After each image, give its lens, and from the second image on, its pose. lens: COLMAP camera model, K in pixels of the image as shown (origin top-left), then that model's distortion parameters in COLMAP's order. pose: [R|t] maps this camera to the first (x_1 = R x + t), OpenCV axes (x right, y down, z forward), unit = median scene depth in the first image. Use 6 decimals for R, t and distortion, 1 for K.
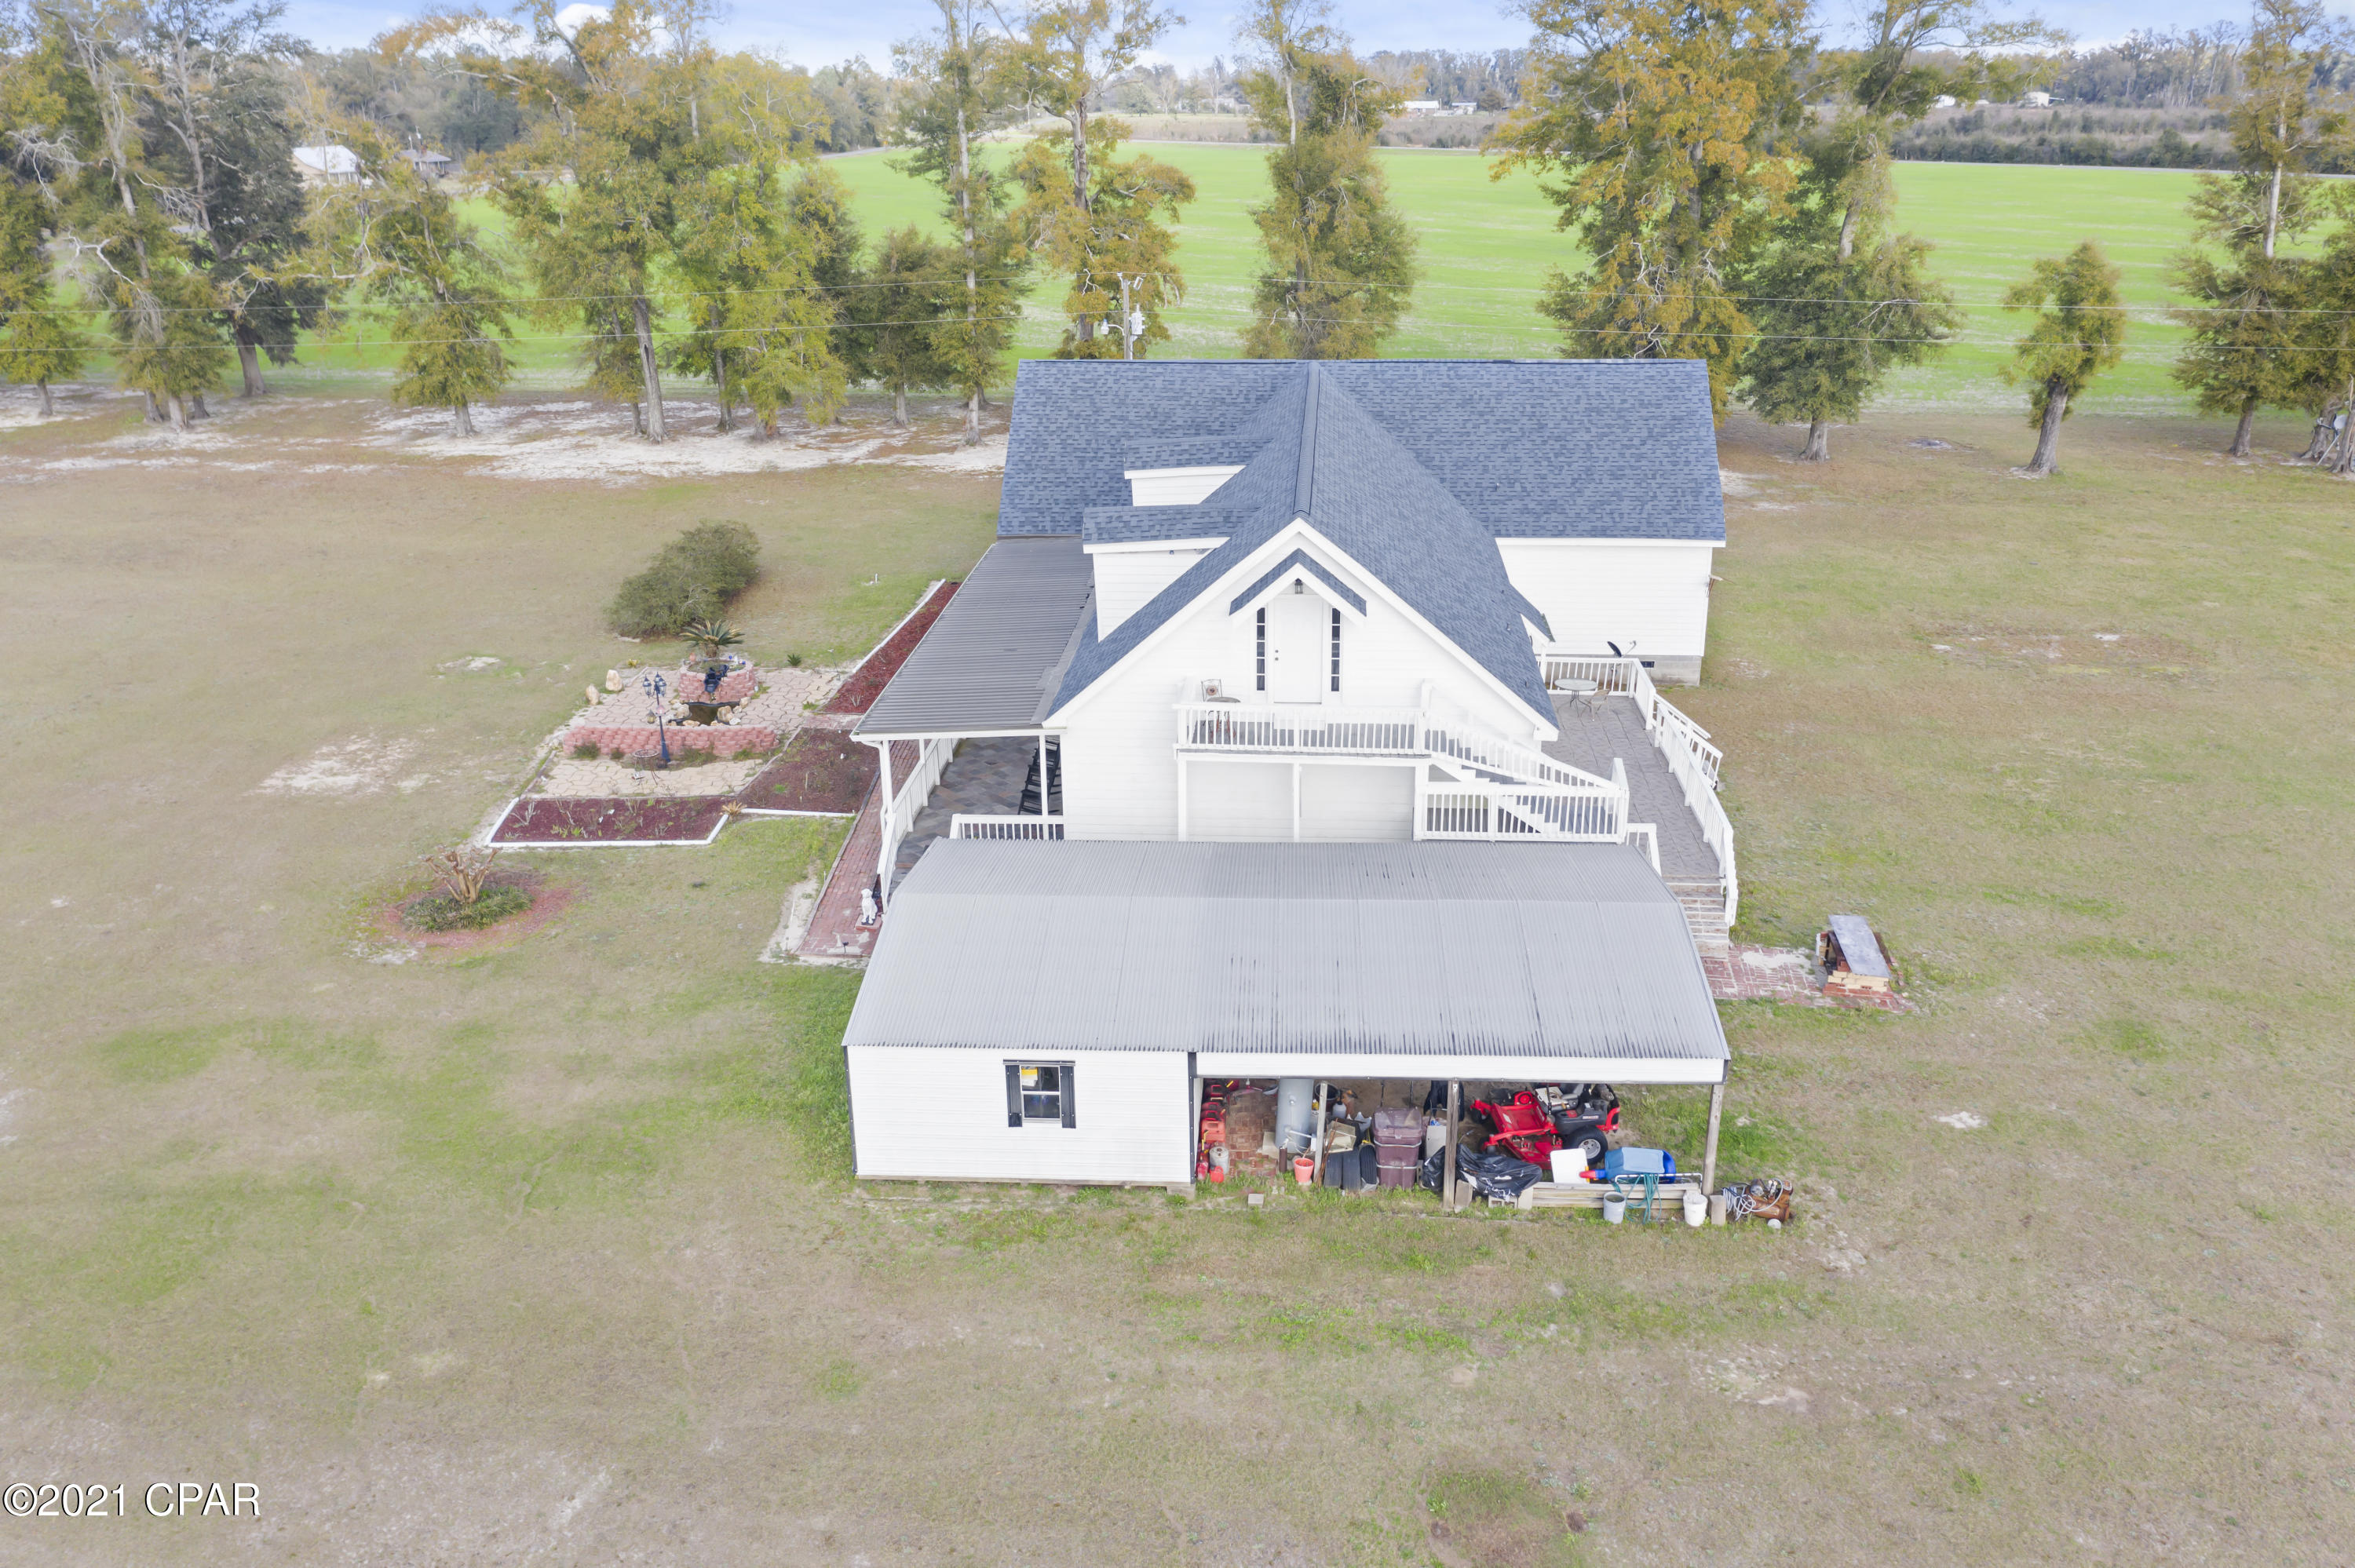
lens RADIAL K [[1852.6, 0, 1179.3], [0, 1852.6, 793.9], [0, 0, 1]] dist [-0.003953, -0.007199]
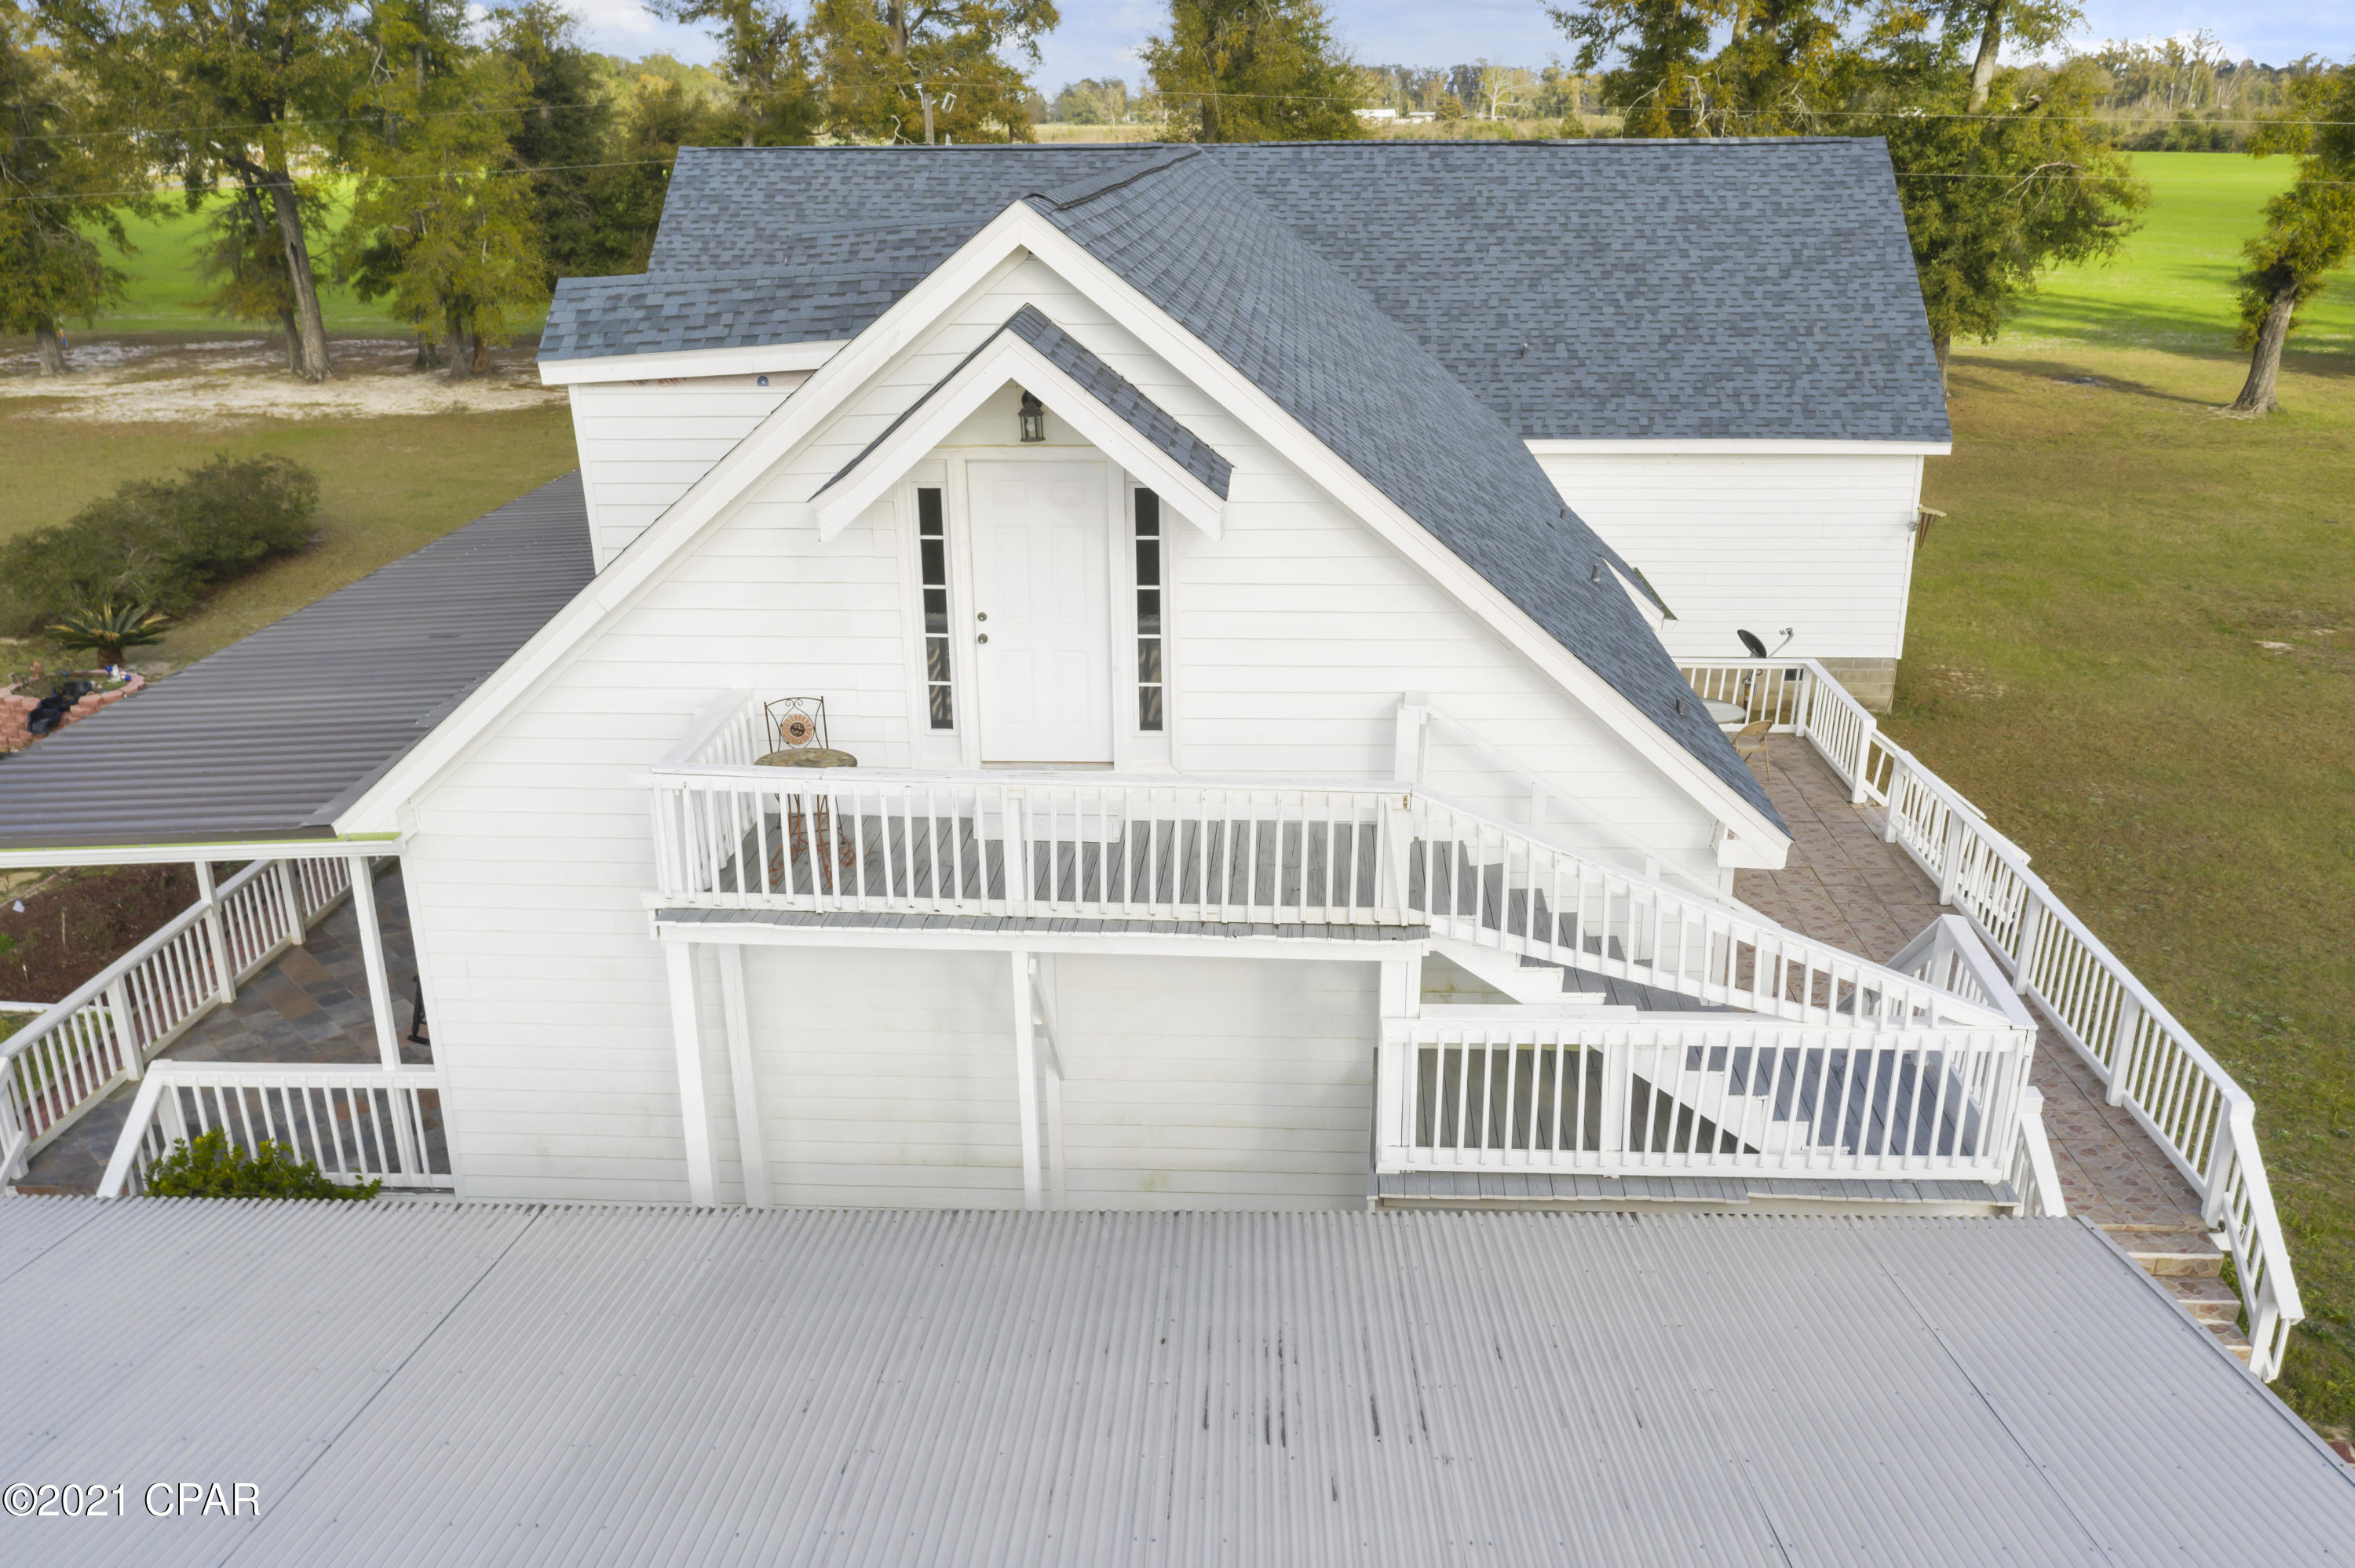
lens RADIAL K [[1852.6, 0, 1174.8], [0, 1852.6, 785.4], [0, 0, 1]] dist [-0.003953, -0.007199]
pose [[0.999823, -0.005401, 0.018028, 0.059109], [0.005799, 0.999739, -0.022107, -0.026634], [-0.017904, 0.022208, 0.999593, 0.466492]]
